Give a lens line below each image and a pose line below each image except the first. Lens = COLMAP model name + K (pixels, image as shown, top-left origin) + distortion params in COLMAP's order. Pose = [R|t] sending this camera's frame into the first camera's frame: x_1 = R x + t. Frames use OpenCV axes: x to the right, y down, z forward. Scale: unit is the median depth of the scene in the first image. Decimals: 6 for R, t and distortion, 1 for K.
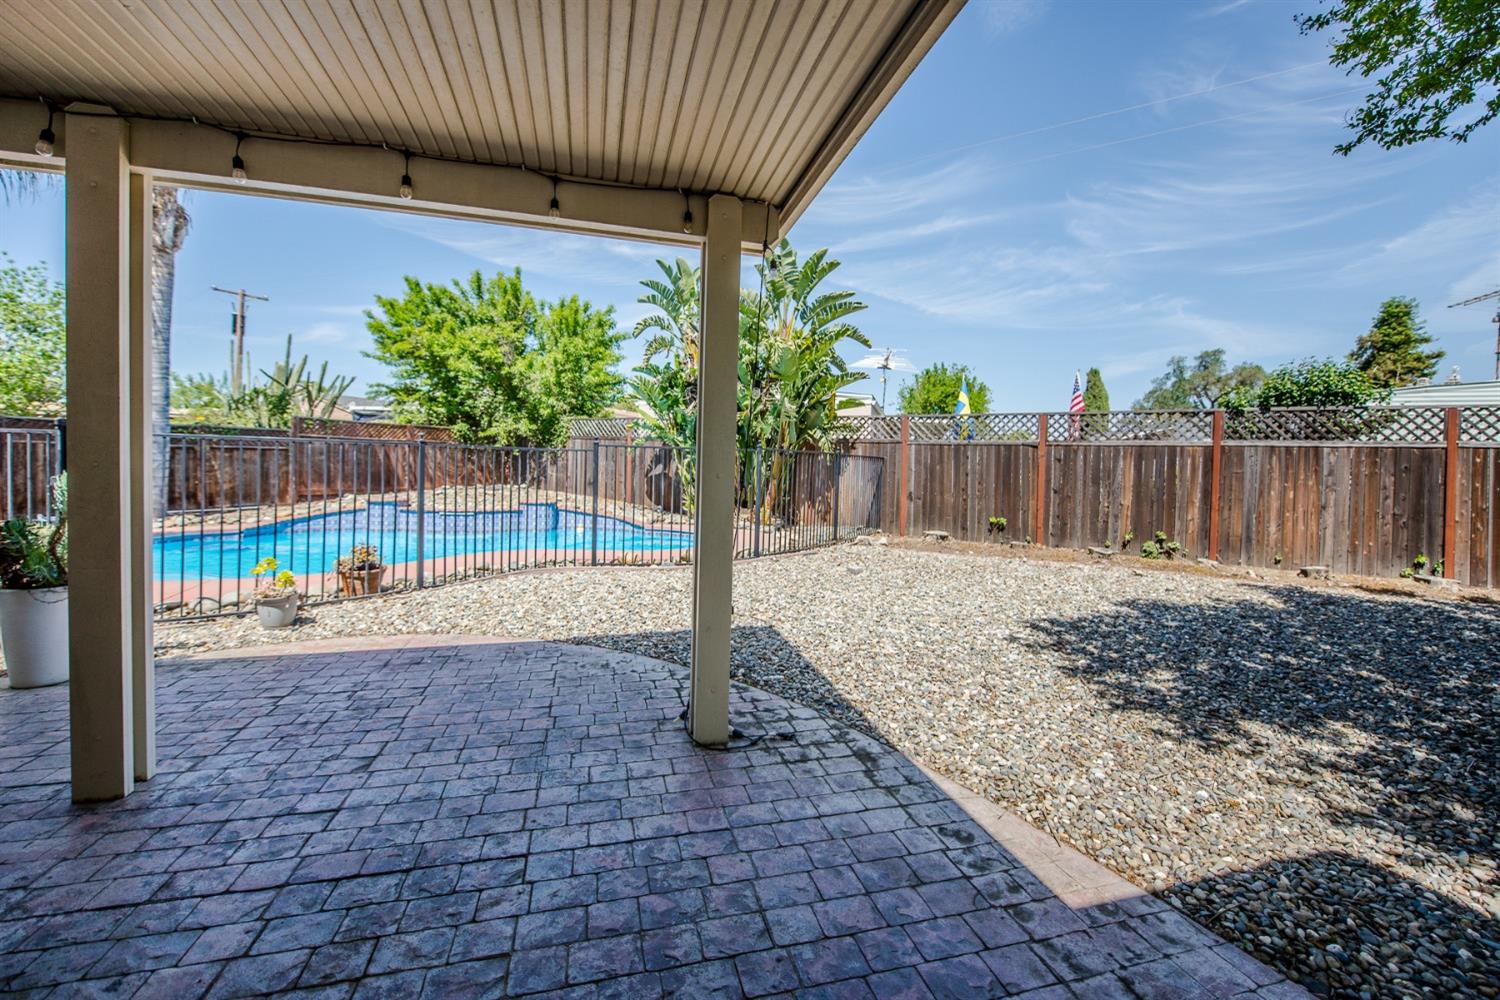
lens RADIAL K [[596.5, 0, 748.5], [0, 596.5, 466.2], [0, 0, 1]] dist [-0.012586, -0.000846]
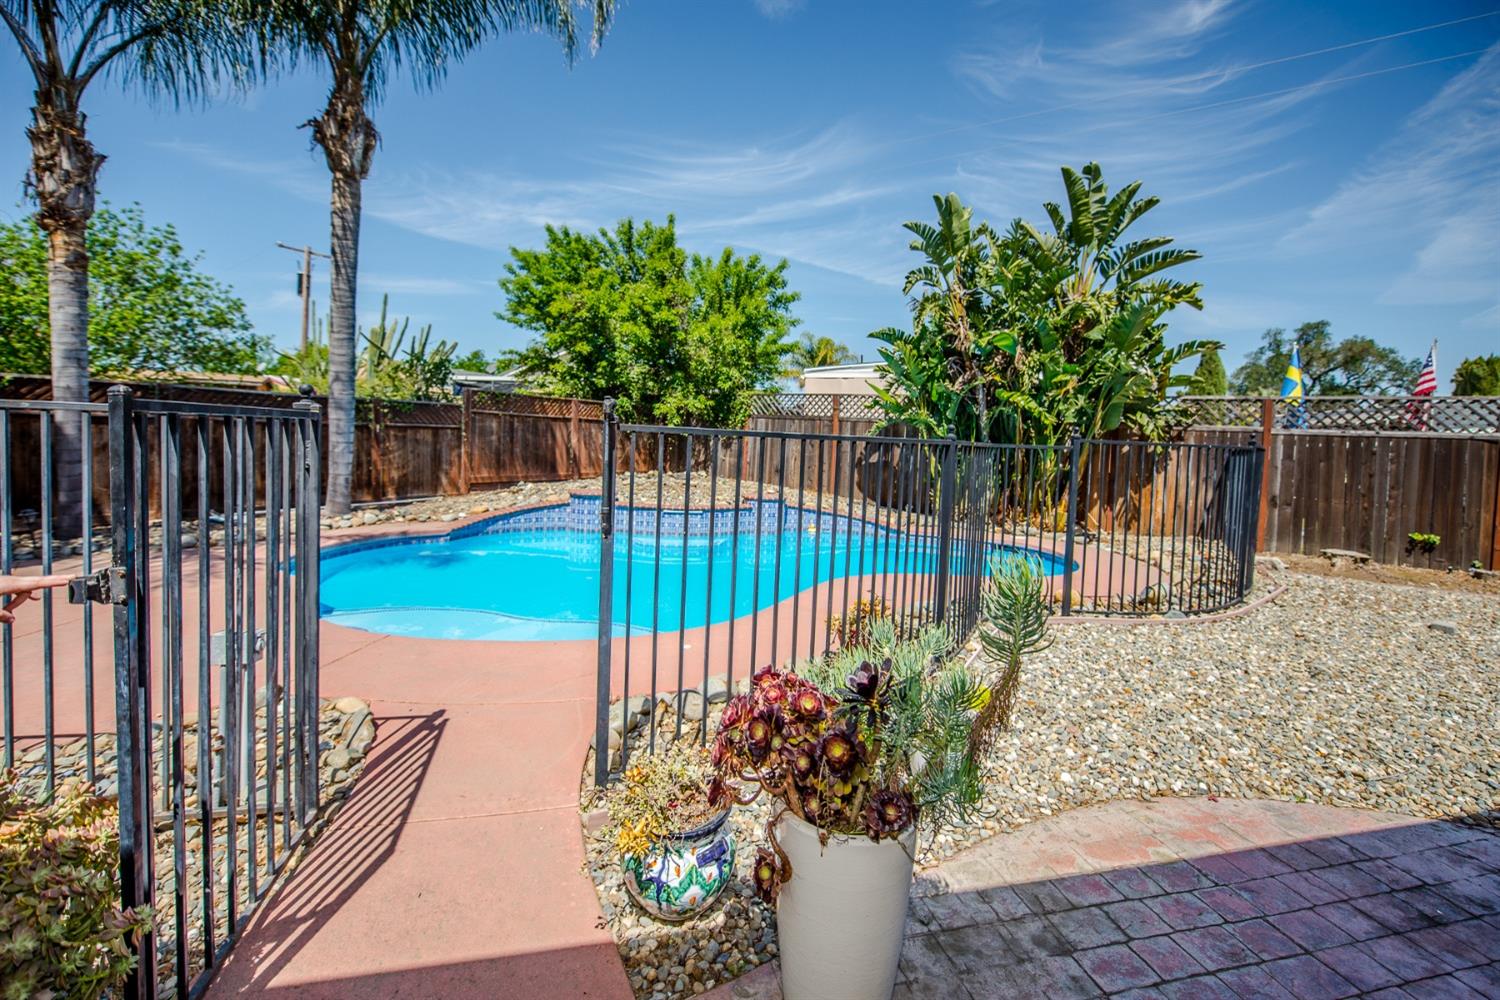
lens RADIAL K [[607.3, 0, 716.6], [0, 607.3, 465.5], [0, 0, 1]] dist [-0.002367, -0.000235]
pose [[0.998787, 0.017390, -0.046059, -0.312555], [-0.015433, 0.998977, 0.042513, -0.014146], [0.046751, -0.041751, 0.998034, 0.130602]]
